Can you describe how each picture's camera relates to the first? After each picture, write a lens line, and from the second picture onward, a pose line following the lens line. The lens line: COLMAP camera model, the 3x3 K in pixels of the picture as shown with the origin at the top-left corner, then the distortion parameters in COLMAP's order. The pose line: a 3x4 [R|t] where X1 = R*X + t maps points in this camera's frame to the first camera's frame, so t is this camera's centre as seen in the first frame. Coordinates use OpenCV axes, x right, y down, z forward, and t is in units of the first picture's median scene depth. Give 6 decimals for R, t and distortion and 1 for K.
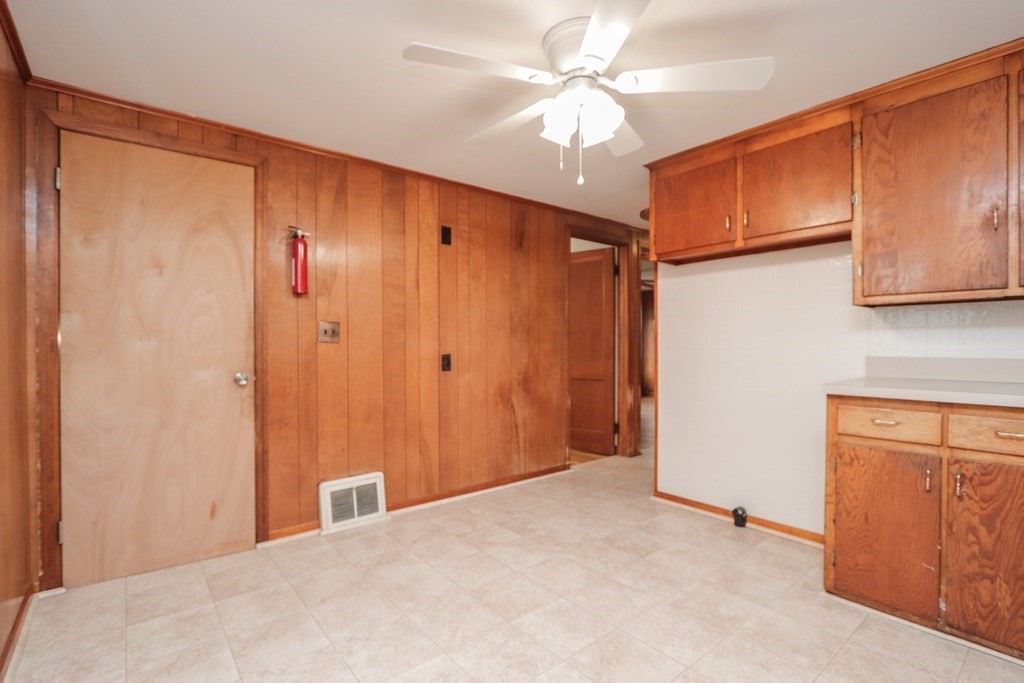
lens RADIAL K [[475.6, 0, 509.2], [0, 475.6, 352.5], [0, 0, 1]] dist [-0.018080, 0.001518]
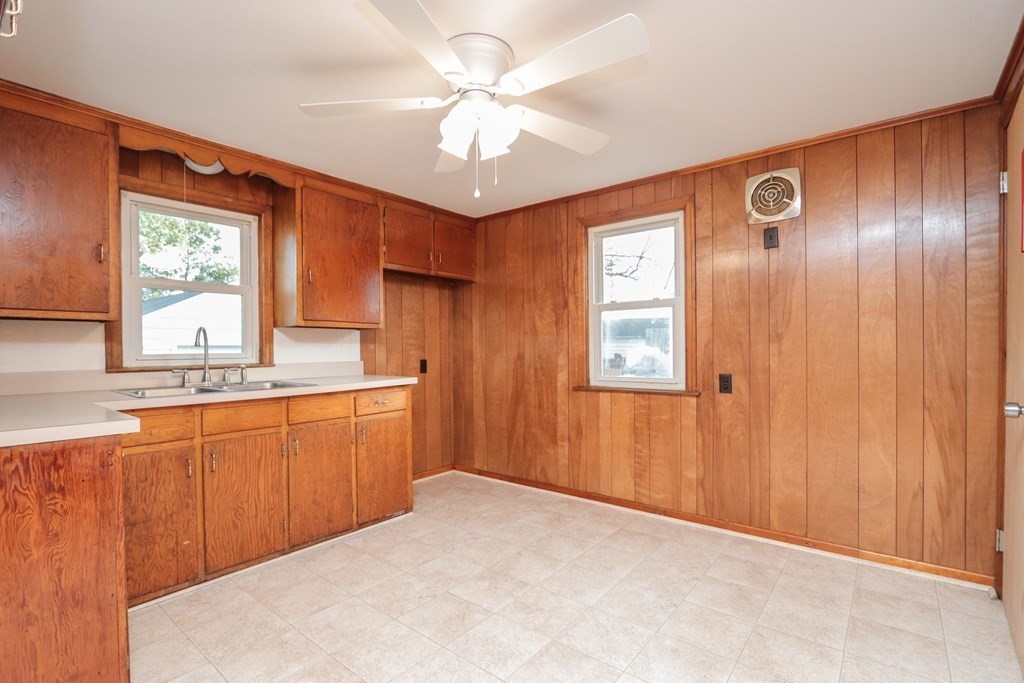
lens RADIAL K [[475.6, 0, 509.2], [0, 475.6, 352.5], [0, 0, 1]] dist [-0.018080, 0.001518]
pose [[-0.980372, 0.011193, -0.196836, 0.230652], [0.006560, 0.999686, 0.024174, -0.041542], [0.197045, 0.022408, -0.980138, 1.619497]]
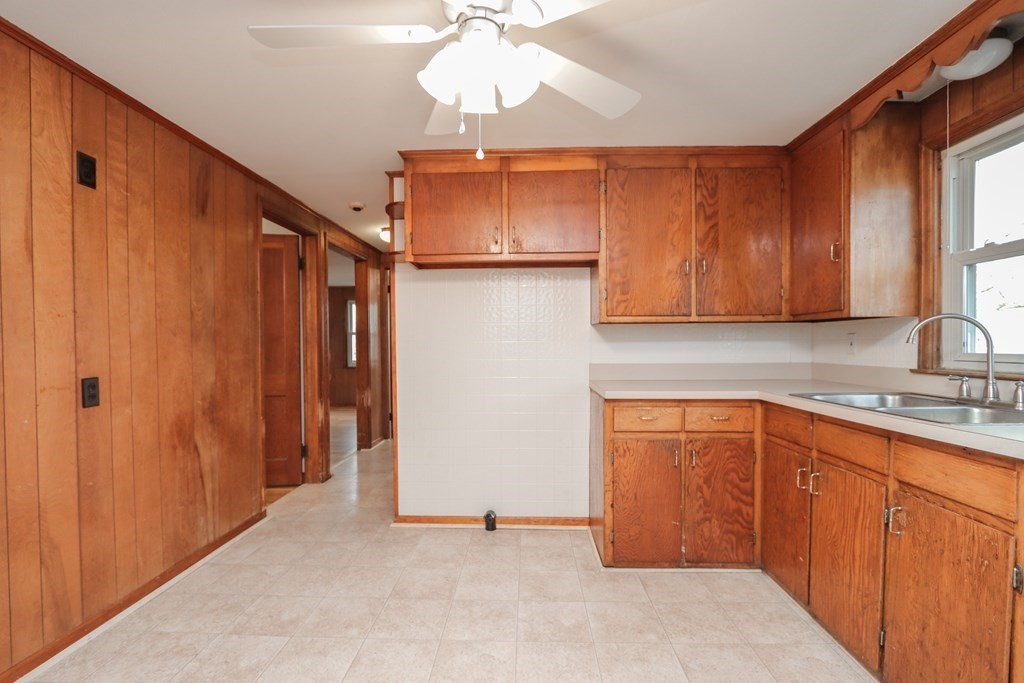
lens RADIAL K [[470.3, 0, 512.5], [0, 470.3, 352.9], [0, 0, 1]] dist [-0.017221, 0.000724]
pose [[0.659927, -0.015373, 0.751173, -0.320030], [0.014415, 0.999866, 0.007798, -0.034503], [-0.751192, 0.005682, 0.660060, 0.367519]]
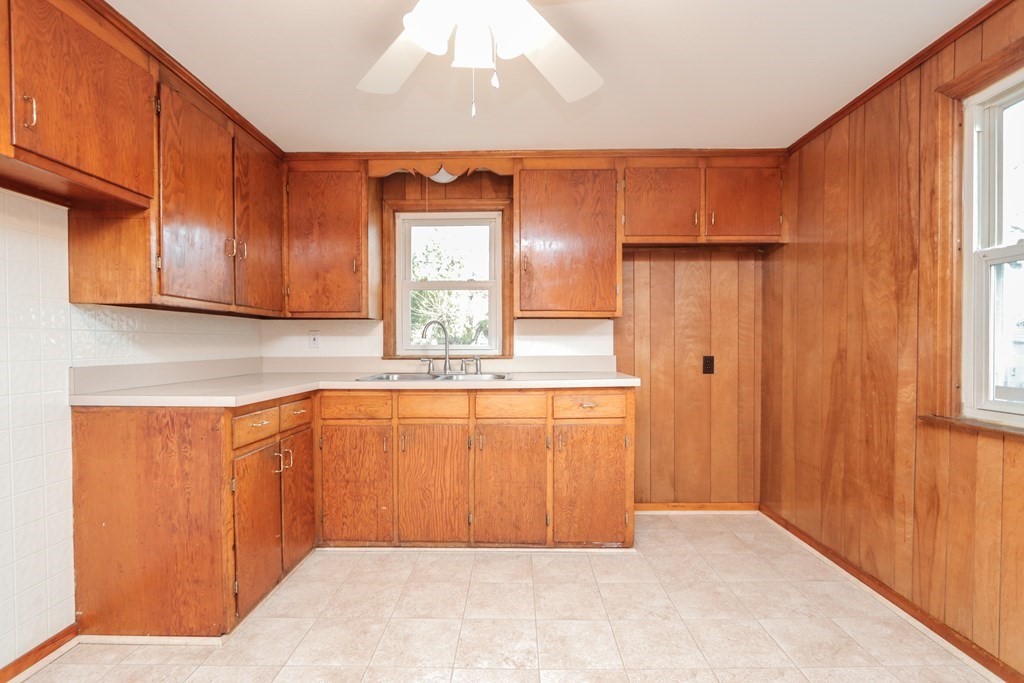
lens RADIAL K [[480.3, 0, 508.7], [0, 480.3, 352.5], [0, 0, 1]] dist [-0.019965, 0.001057]
pose [[-0.761669, -0.009216, 0.647900, -0.267694], [0.012588, 0.999500, 0.029017, -0.030736], [-0.647844, 0.030257, -0.761172, 1.209431]]
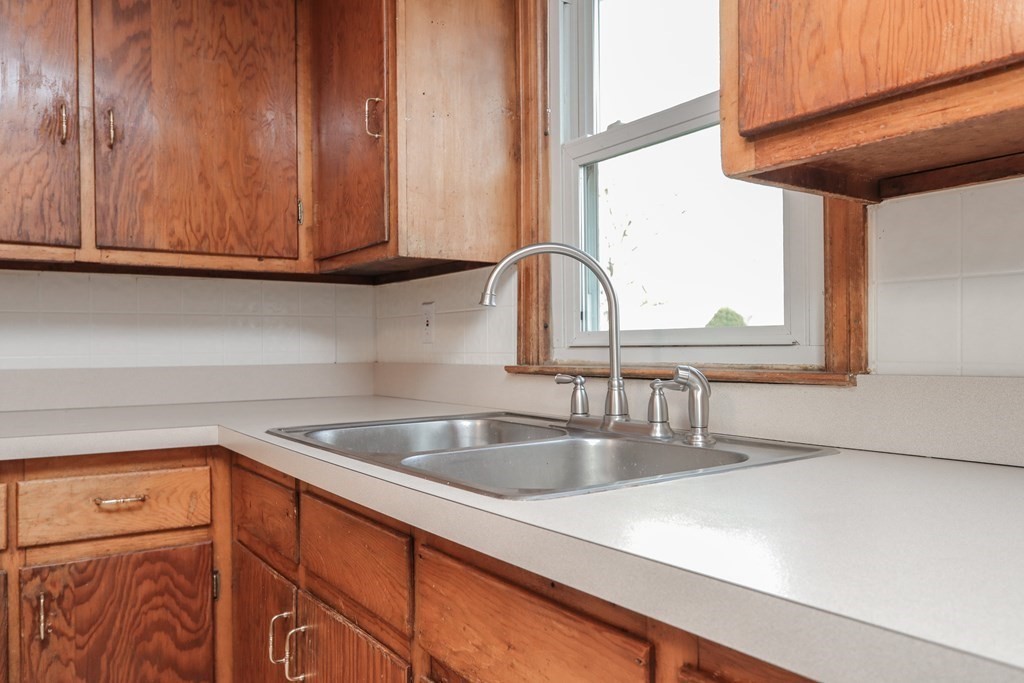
lens RADIAL K [[757.1, 0, 509.0], [0, 757.1, 351.2], [0, 0, 1]] dist [-0.001699, 0.002490]
pose [[0.085899, -0.005167, 0.996290, 0.137155], [0.020243, 0.999789, 0.003440, -0.000687], [-0.996098, 0.019872, 0.085986, 0.312364]]
